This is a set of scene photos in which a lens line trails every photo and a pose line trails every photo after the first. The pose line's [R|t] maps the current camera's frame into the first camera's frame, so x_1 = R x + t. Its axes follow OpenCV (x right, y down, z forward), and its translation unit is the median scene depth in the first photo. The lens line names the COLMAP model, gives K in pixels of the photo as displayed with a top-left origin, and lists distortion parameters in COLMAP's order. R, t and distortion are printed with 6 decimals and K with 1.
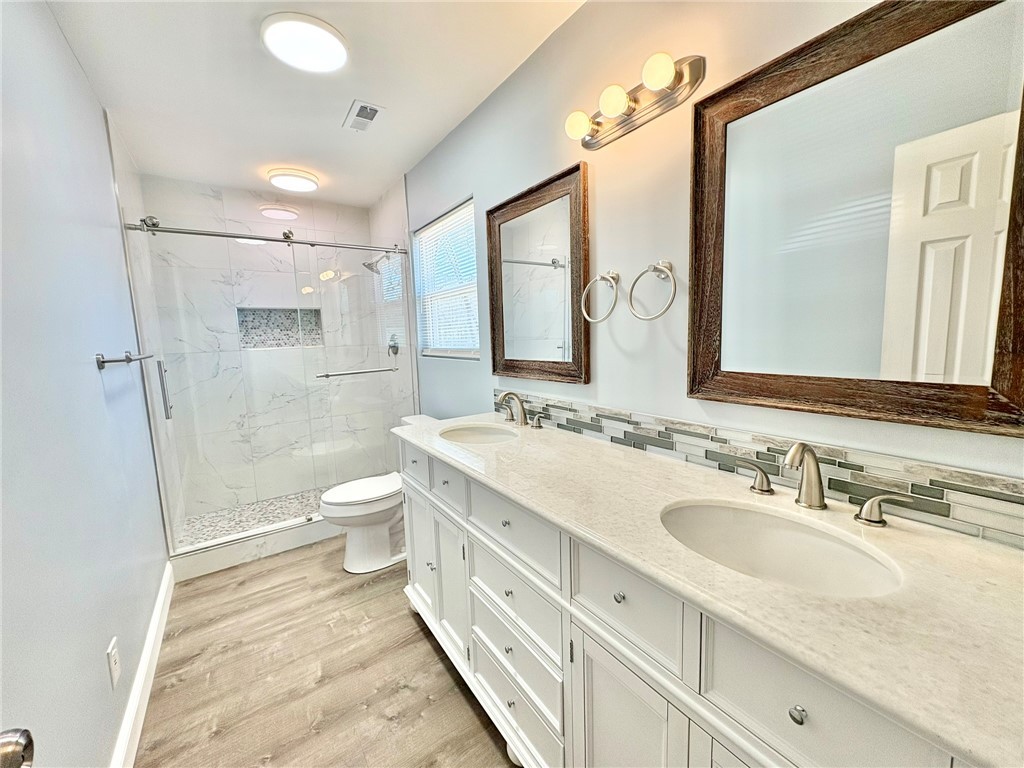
lens RADIAL K [[406.0, 0, 512.0], [0, 406.0, 384.0], [0, 0, 1]] dist [-0.000704, 0.000149]
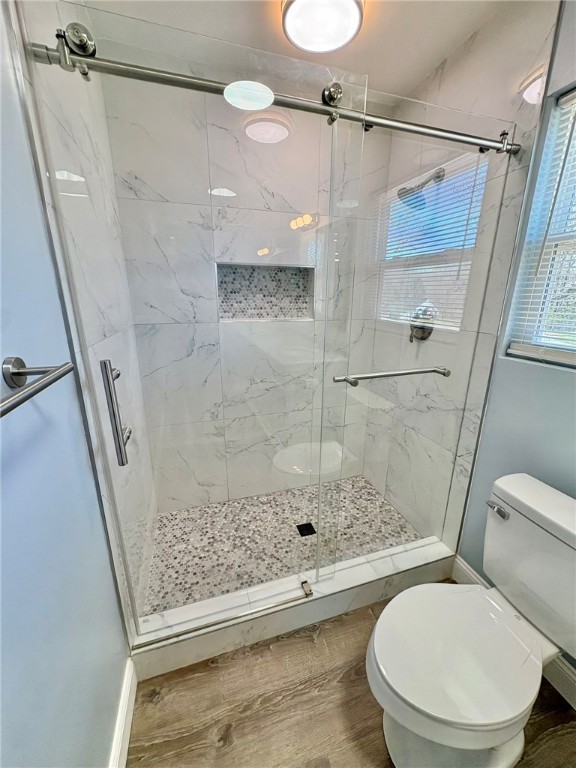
lens RADIAL K [[304.5, 0, 288.0], [0, 304.5, 384.0], [0, 0, 1]] dist [-0.000704, 0.000149]
pose [[0.950767, 0.122312, -0.284748, -0.381632], [-0.074473, 0.982071, 0.173180, -0.080221], [0.300825, -0.143448, 0.942829, 0.501543]]
